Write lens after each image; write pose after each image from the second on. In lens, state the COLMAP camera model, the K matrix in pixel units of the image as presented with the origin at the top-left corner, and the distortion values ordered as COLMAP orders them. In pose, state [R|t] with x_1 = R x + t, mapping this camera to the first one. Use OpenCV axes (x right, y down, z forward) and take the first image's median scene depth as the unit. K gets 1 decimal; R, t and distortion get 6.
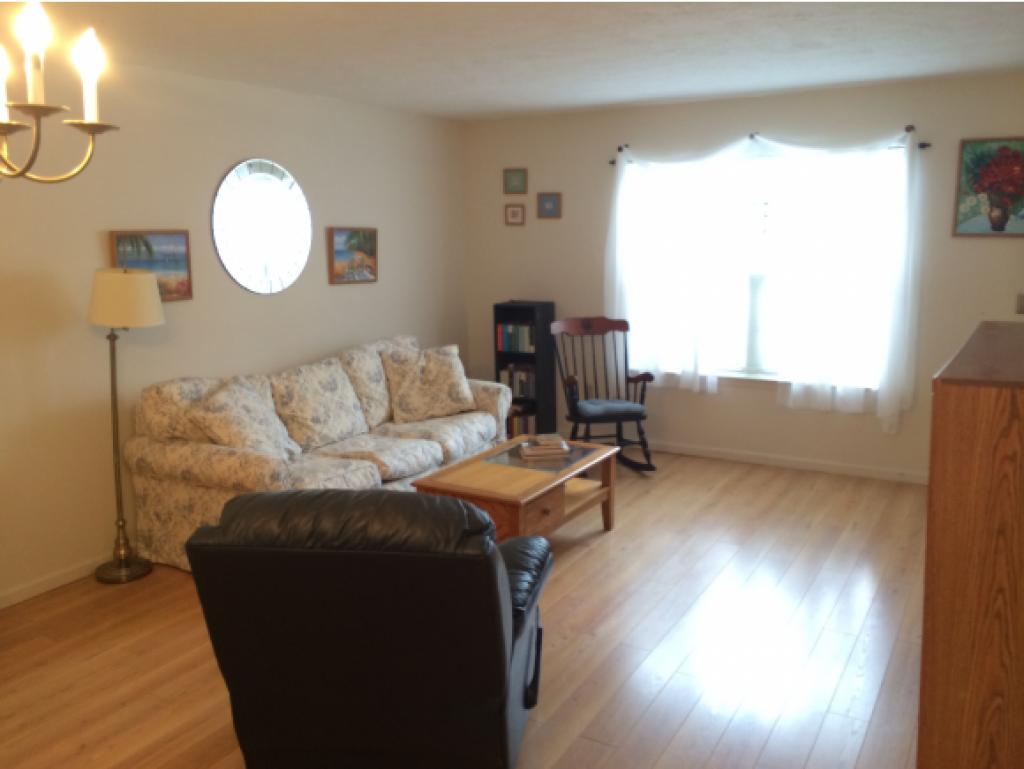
lens RADIAL K [[867.5, 0, 512.0], [0, 867.5, 384.5], [0, 0, 1]] dist [0.061906, -0.087836]
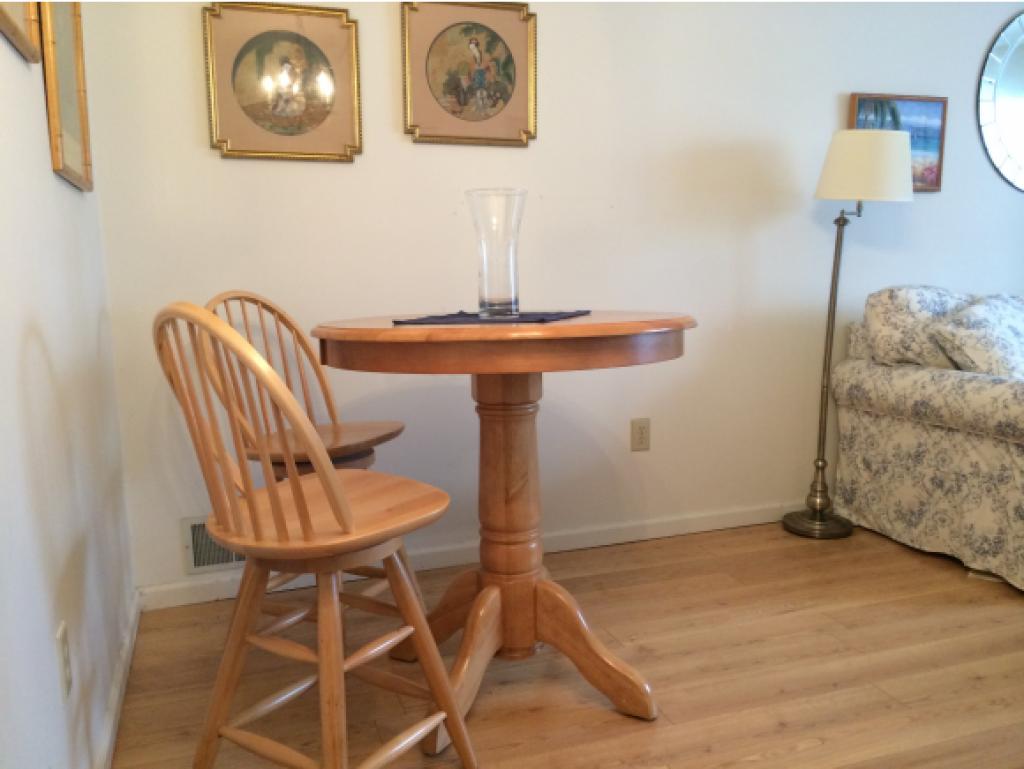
lens RADIAL K [[867.5, 0, 512.0], [0, 867.5, 384.5], [0, 0, 1]] dist [0.061906, -0.087836]
pose [[0.759599, 0.090613, -0.644048, -0.159122], [-0.113920, 0.993475, 0.005415, 0.115176], [0.640337, 0.069257, 0.764966, 0.218597]]
